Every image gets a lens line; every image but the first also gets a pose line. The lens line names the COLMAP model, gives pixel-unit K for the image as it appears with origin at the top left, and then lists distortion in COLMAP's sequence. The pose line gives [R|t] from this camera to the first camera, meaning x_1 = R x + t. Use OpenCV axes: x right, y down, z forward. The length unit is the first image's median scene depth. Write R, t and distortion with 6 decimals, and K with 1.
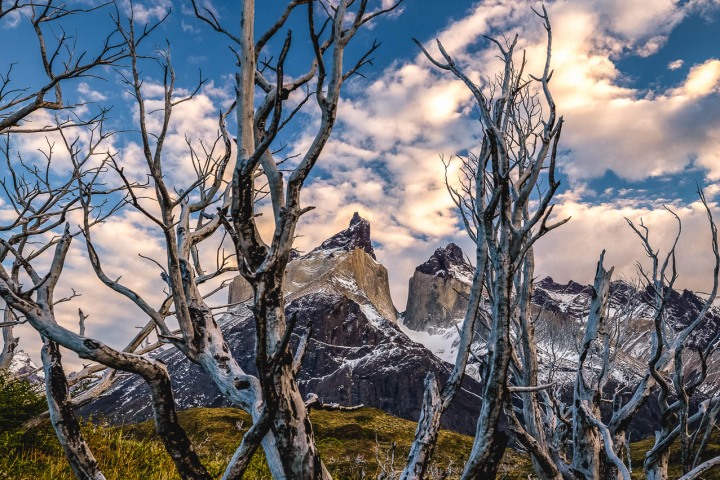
lens RADIAL K [[790.1, 0, 360.0], [0, 790.1, 240.0], [0, 0, 1]] dist [0.004656, -0.002531]
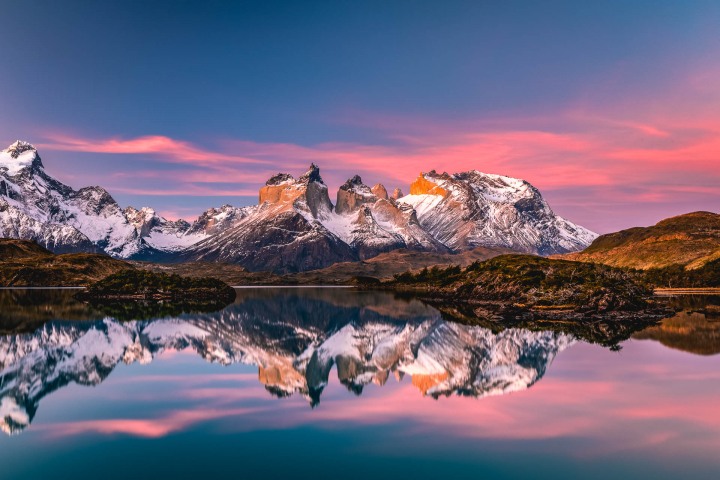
lens RADIAL K [[639.0, 0, 360.0], [0, 639.0, 240.0], [0, 0, 1]] dist [0.004365, 0.002607]
pose [[0.999268, -0.013027, -0.035964, 0.264754], [0.021316, 0.970346, 0.240779, -0.354104], [0.031761, -0.241369, 0.969914, -1.115869]]
